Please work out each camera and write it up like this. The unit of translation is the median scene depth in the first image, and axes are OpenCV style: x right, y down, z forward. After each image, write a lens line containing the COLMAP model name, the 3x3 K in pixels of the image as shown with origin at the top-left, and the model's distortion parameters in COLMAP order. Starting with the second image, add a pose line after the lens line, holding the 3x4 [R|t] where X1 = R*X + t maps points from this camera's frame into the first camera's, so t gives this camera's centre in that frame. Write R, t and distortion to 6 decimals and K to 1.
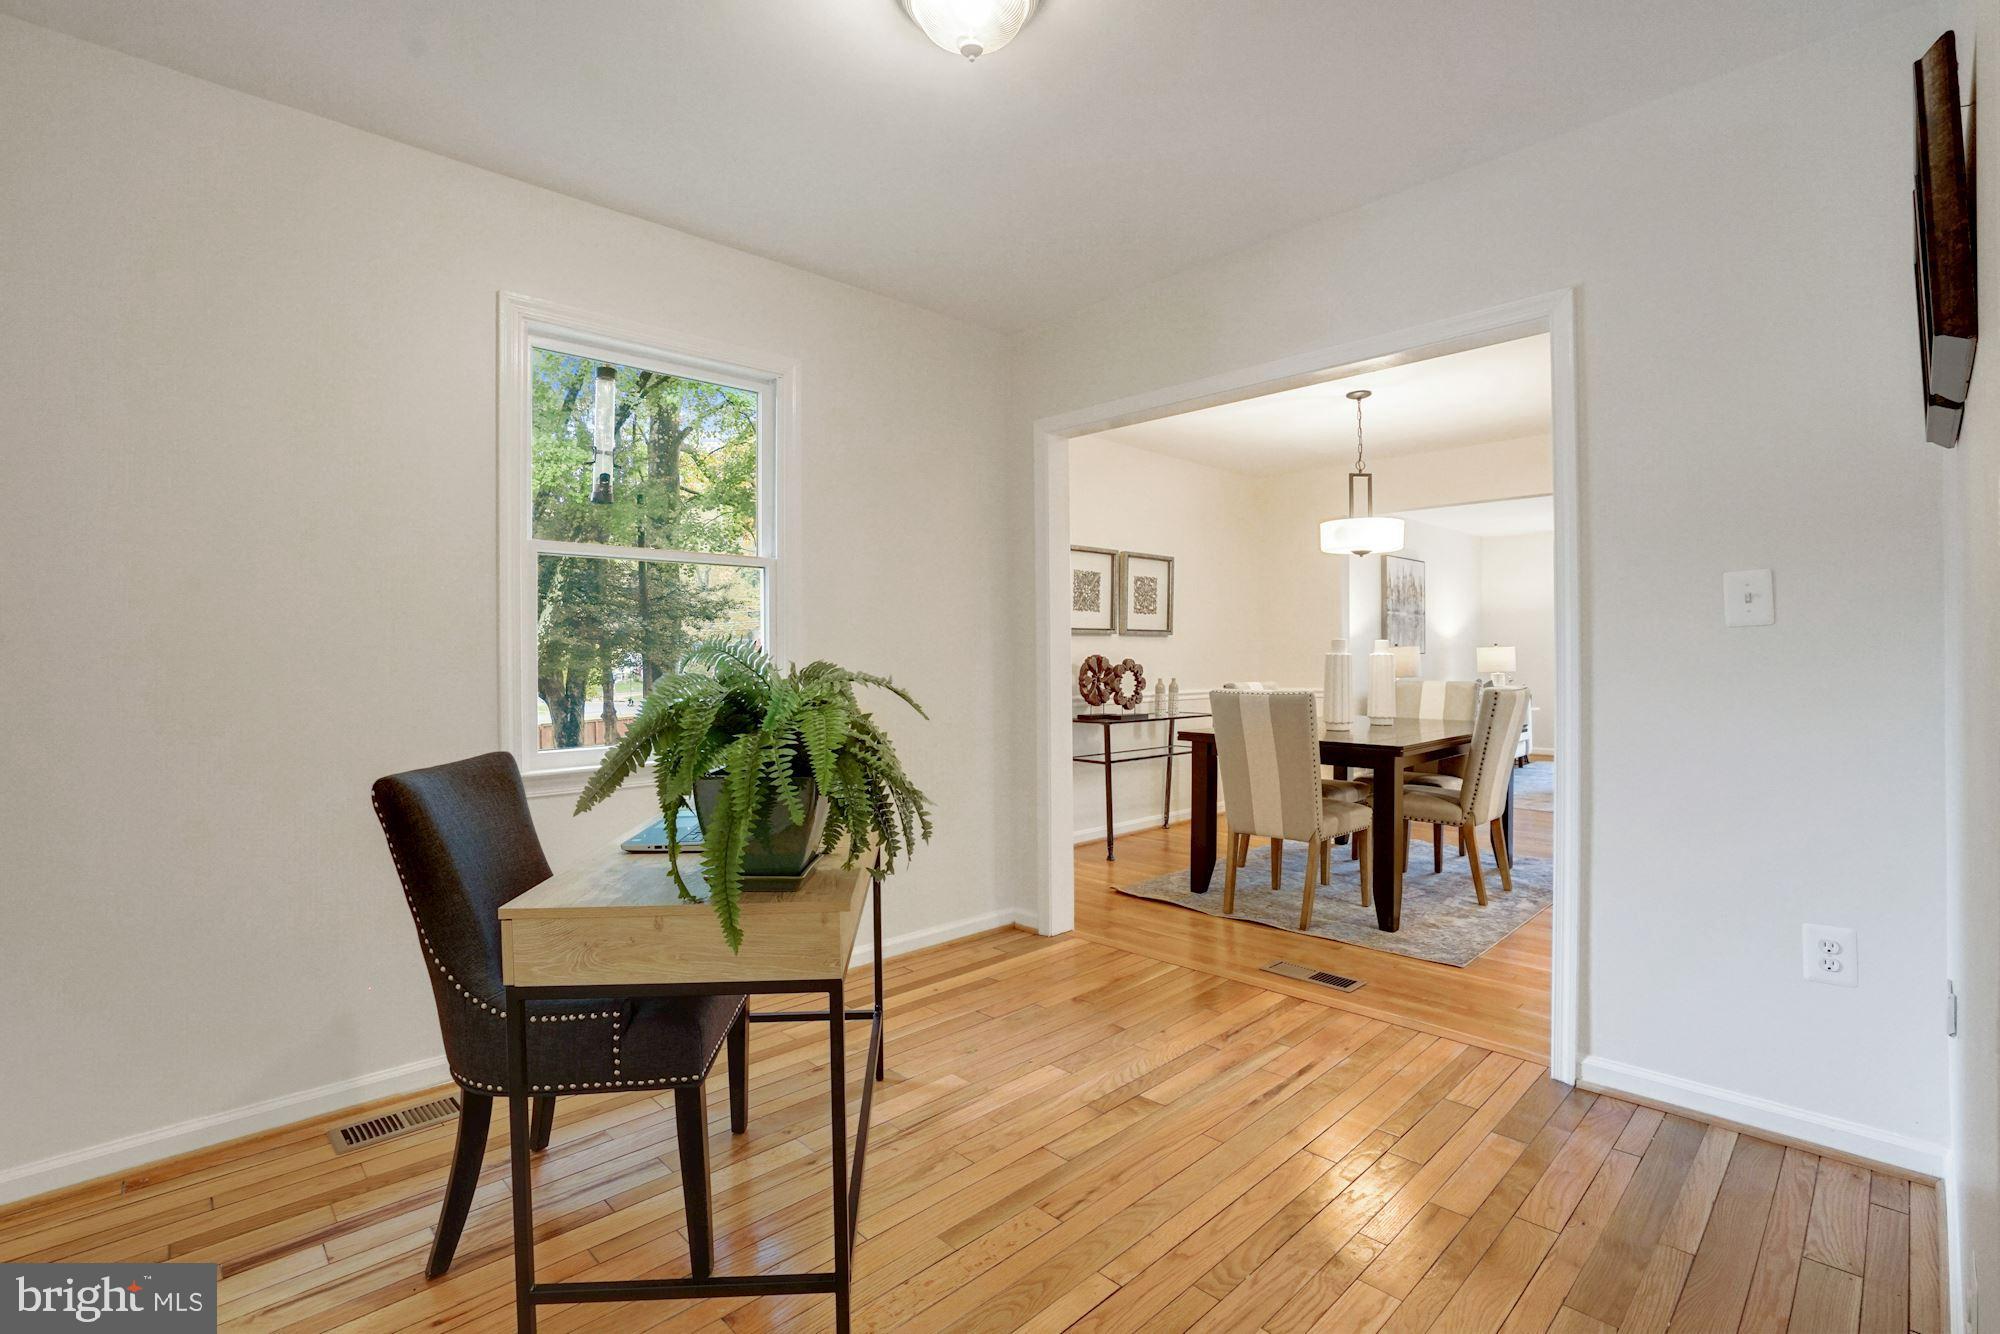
lens RADIAL K [[916.5, 0, 1016.1], [0, 916.5, 653.7], [0, 0, 1]] dist [-0.031180, 0.004090]
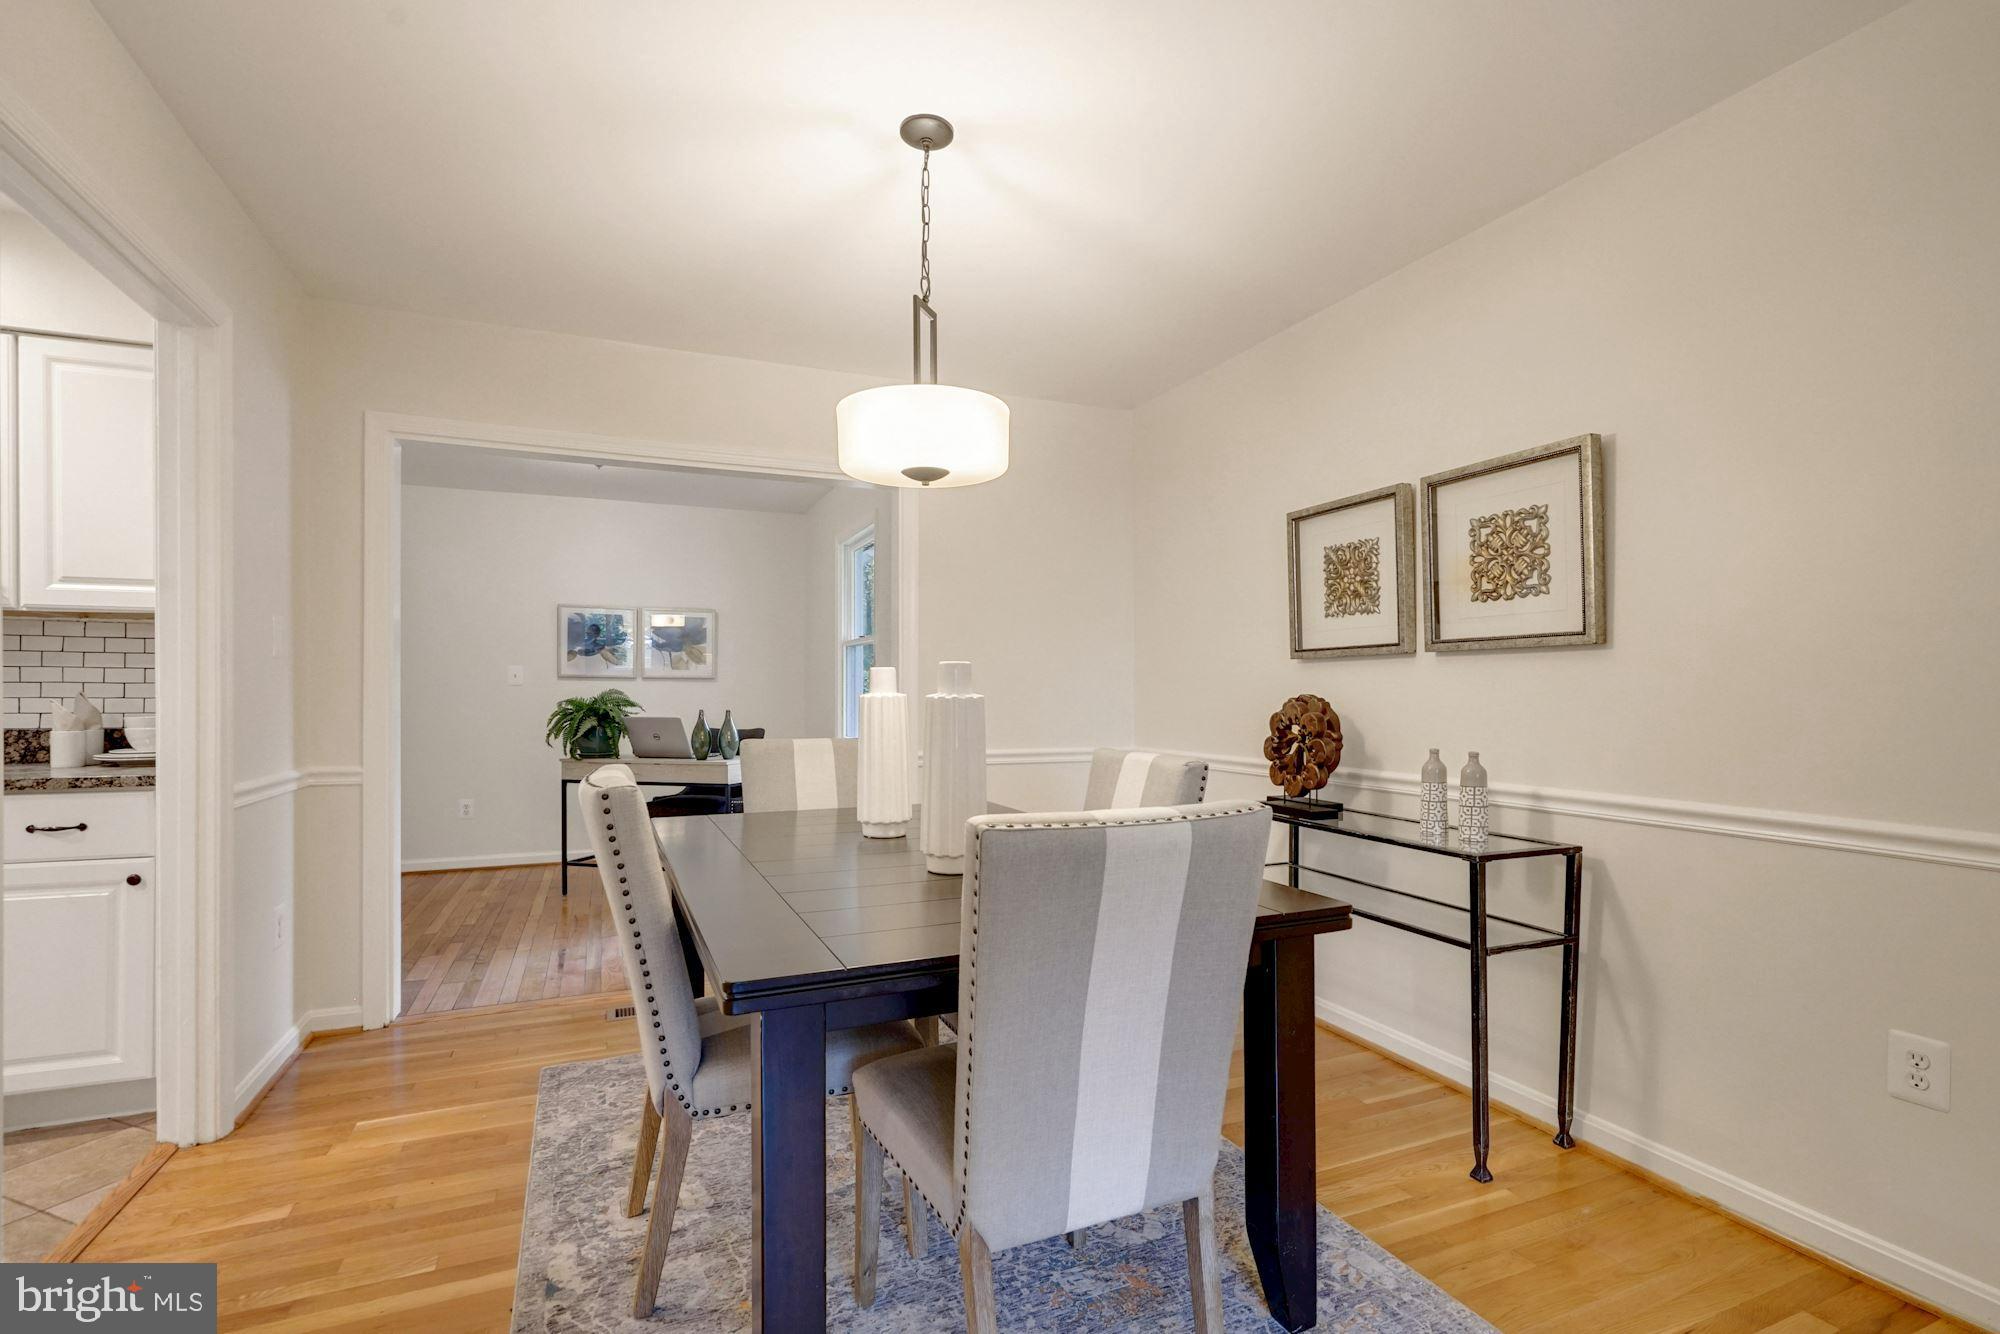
lens RADIAL K [[916.5, 0, 1019.6], [0, 916.5, 683.2], [0, 0, 1]] dist [-0.031180, 0.004090]
pose [[-0.353164, -0.006753, -0.935537, 0.650741], [0.001640, 0.999968, -0.007837, -0.001626], [0.935560, -0.004302, -0.353142, 0.990728]]
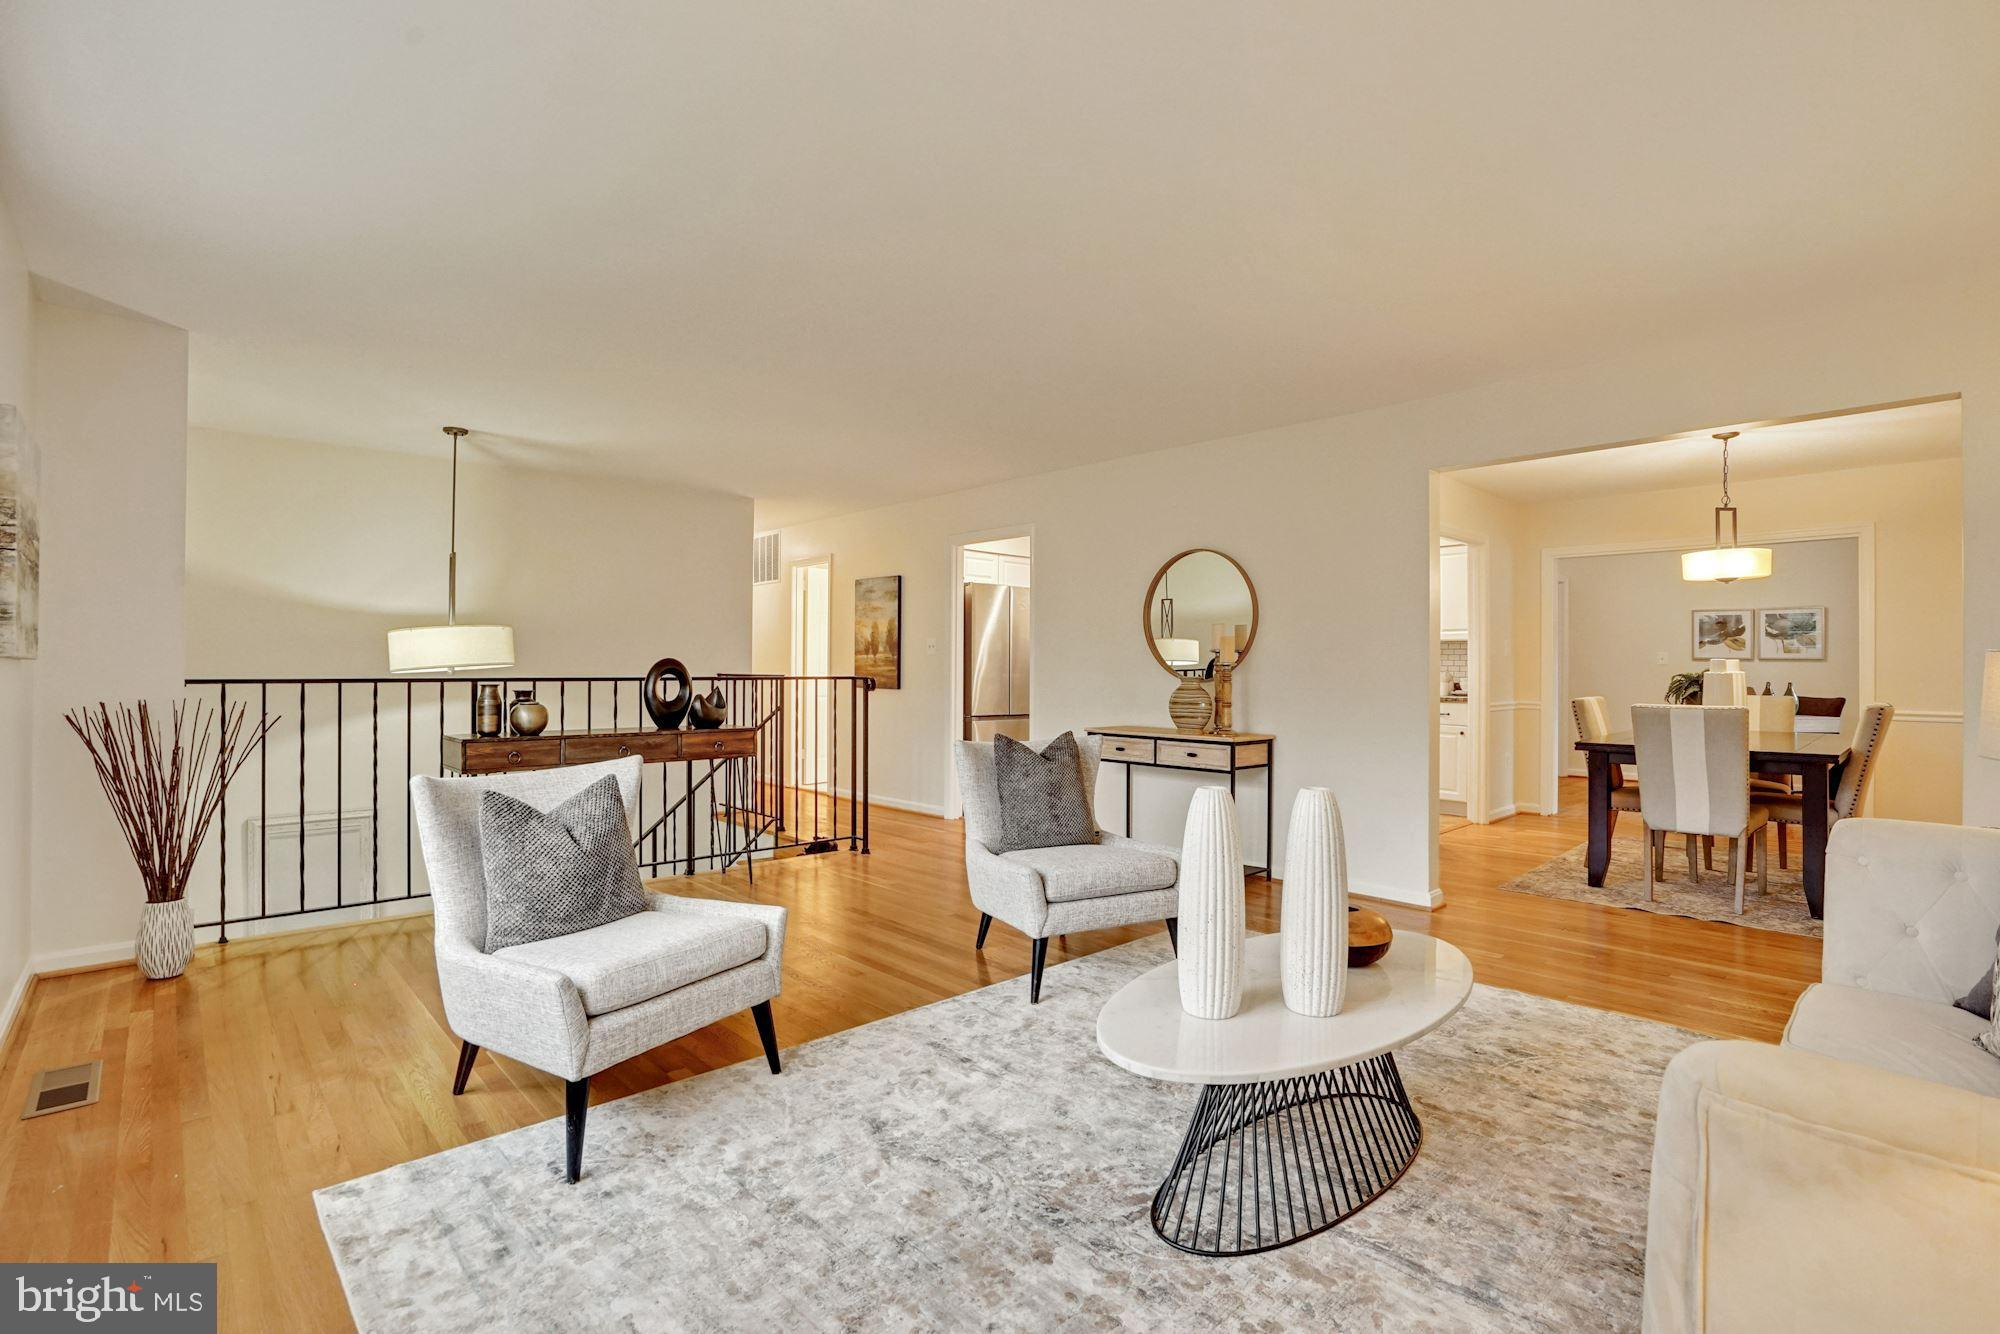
lens RADIAL K [[916.5, 0, 1002.7], [0, 916.5, 665.2], [0, 0, 1]] dist [-0.031180, 0.004090]
pose [[-0.999211, 0.000900, 0.039696, 0.987262], [0.000791, 0.999996, -0.002763, -0.004416], [-0.039698, -0.002730, -0.999208, 1.728883]]
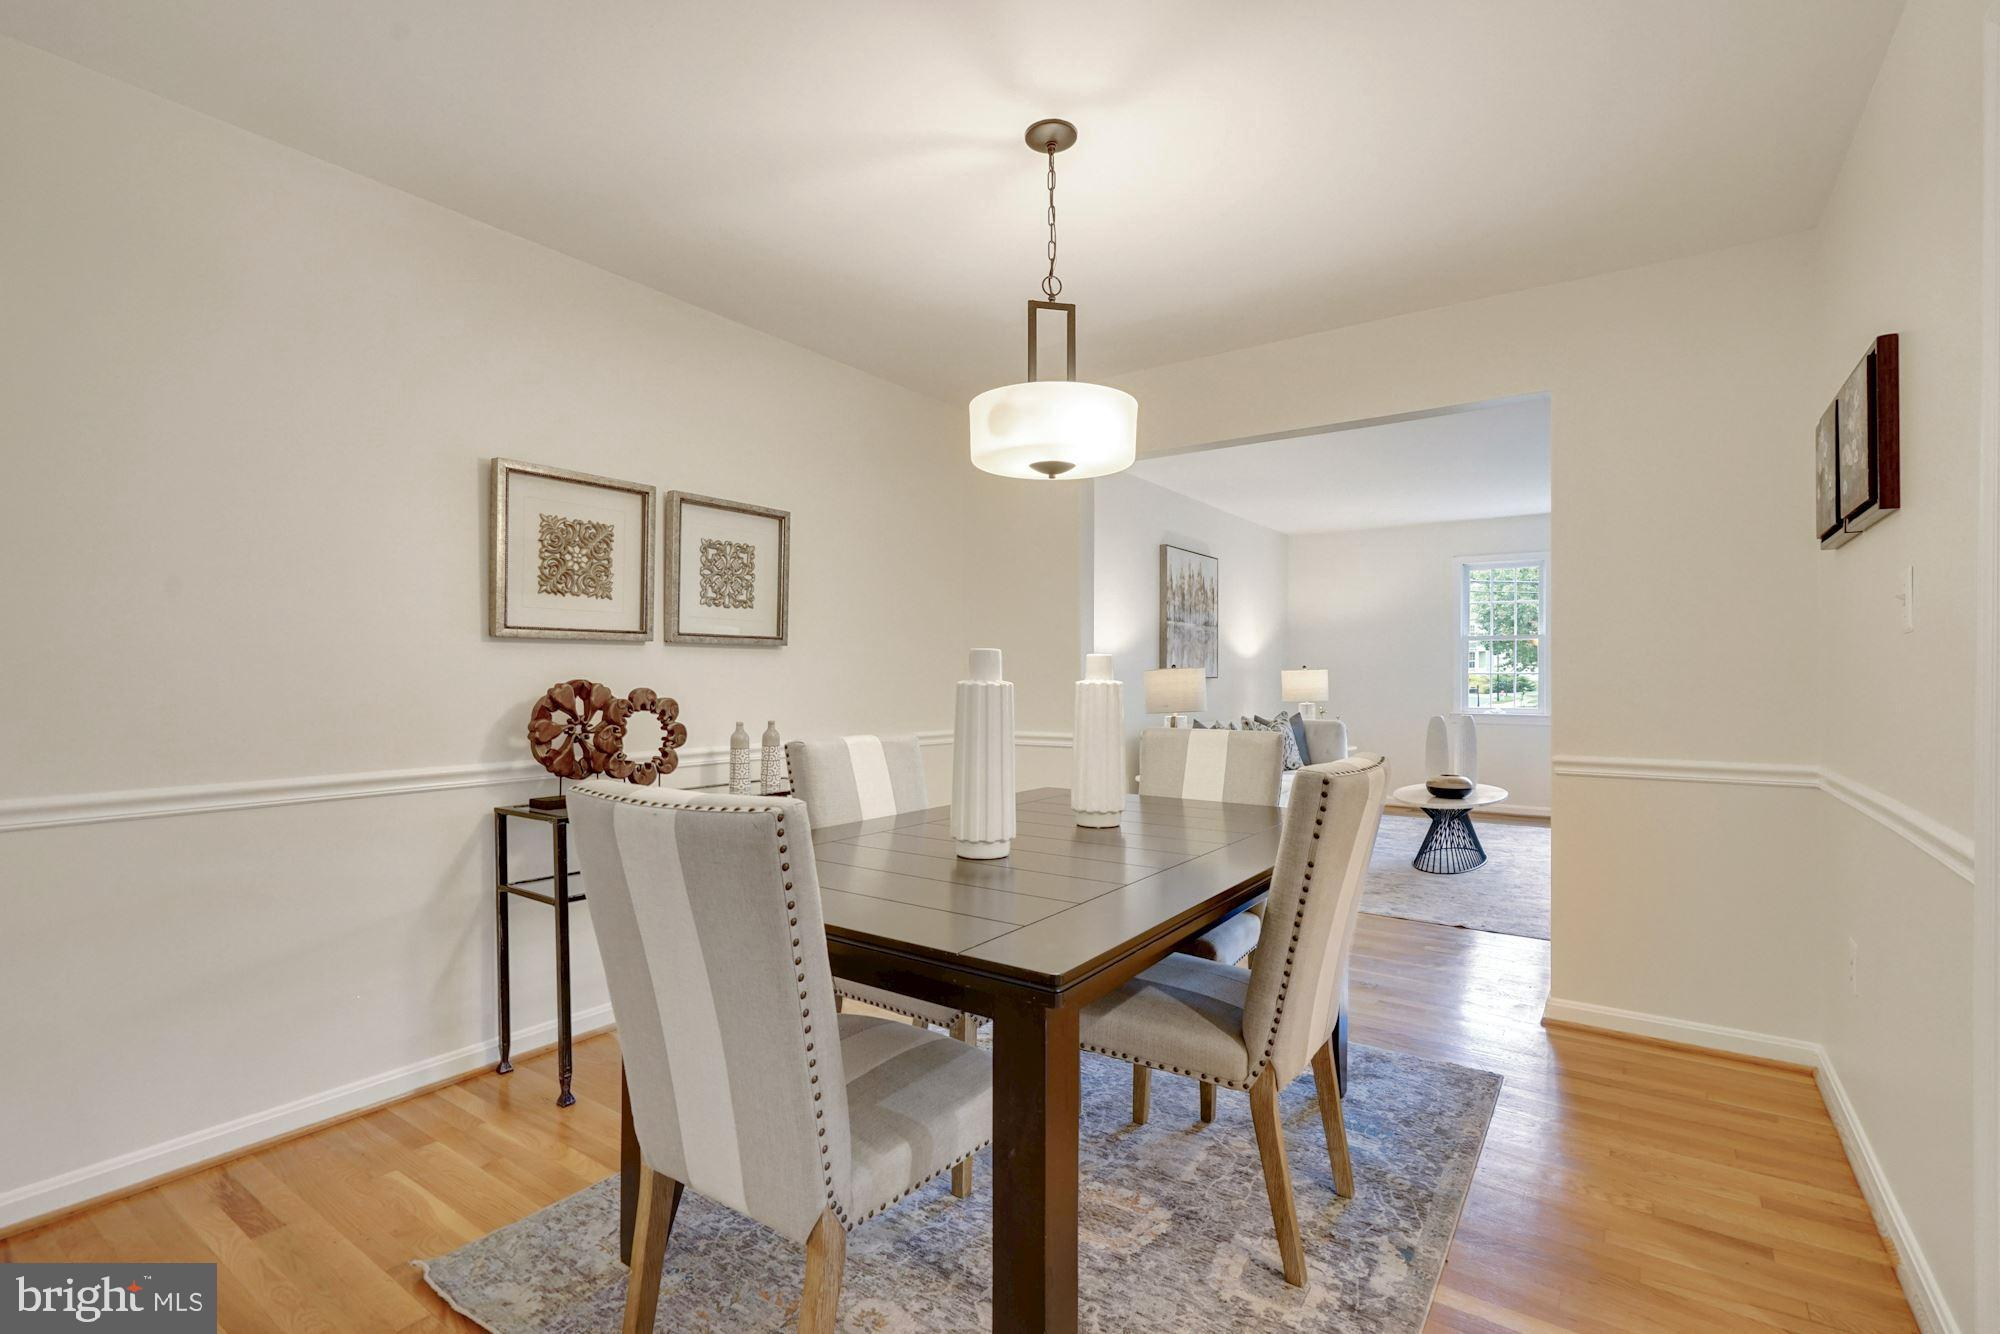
lens RADIAL K [[916.5, 0, 987.7], [0, 916.5, 665.7], [0, 0, 1]] dist [-0.031180, 0.004090]
pose [[0.987562, 0.005404, 0.157139, 0.223680], [-0.003627, 0.999926, -0.011591, -0.001549], [-0.157190, 0.010877, 0.987508, 0.441970]]
